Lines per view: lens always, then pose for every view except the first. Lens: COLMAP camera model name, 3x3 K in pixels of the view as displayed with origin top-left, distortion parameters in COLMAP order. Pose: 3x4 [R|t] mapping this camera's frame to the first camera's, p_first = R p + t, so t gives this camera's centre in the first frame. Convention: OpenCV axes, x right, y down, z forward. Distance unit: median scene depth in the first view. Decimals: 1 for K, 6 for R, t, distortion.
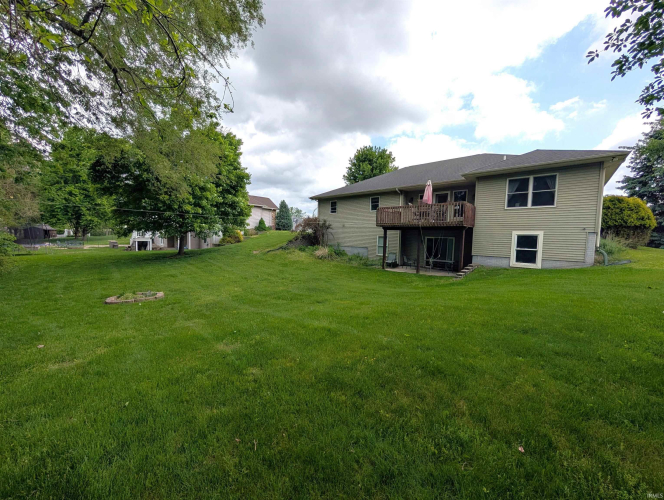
lens RADIAL K [[250.5, 0, 330.5], [0, 250.5, 252.3], [0, 0, 1]] dist [0.008176, -0.000336]
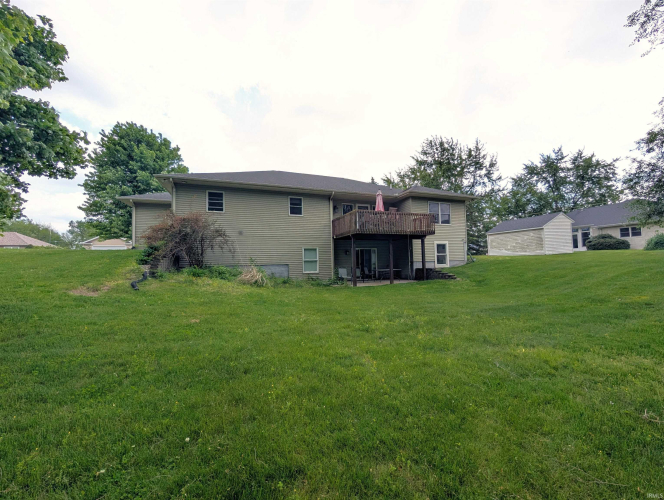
lens RADIAL K [[250.5, 0, 331.3], [0, 250.5, 248.3], [0, 0, 1]] dist [0.008176, -0.000336]
pose [[0.458796, 0.016009, 0.888397, -0.568294], [0.087243, 0.994195, -0.062971, -0.007696], [-0.884248, 0.106398, 0.454736, 0.706334]]
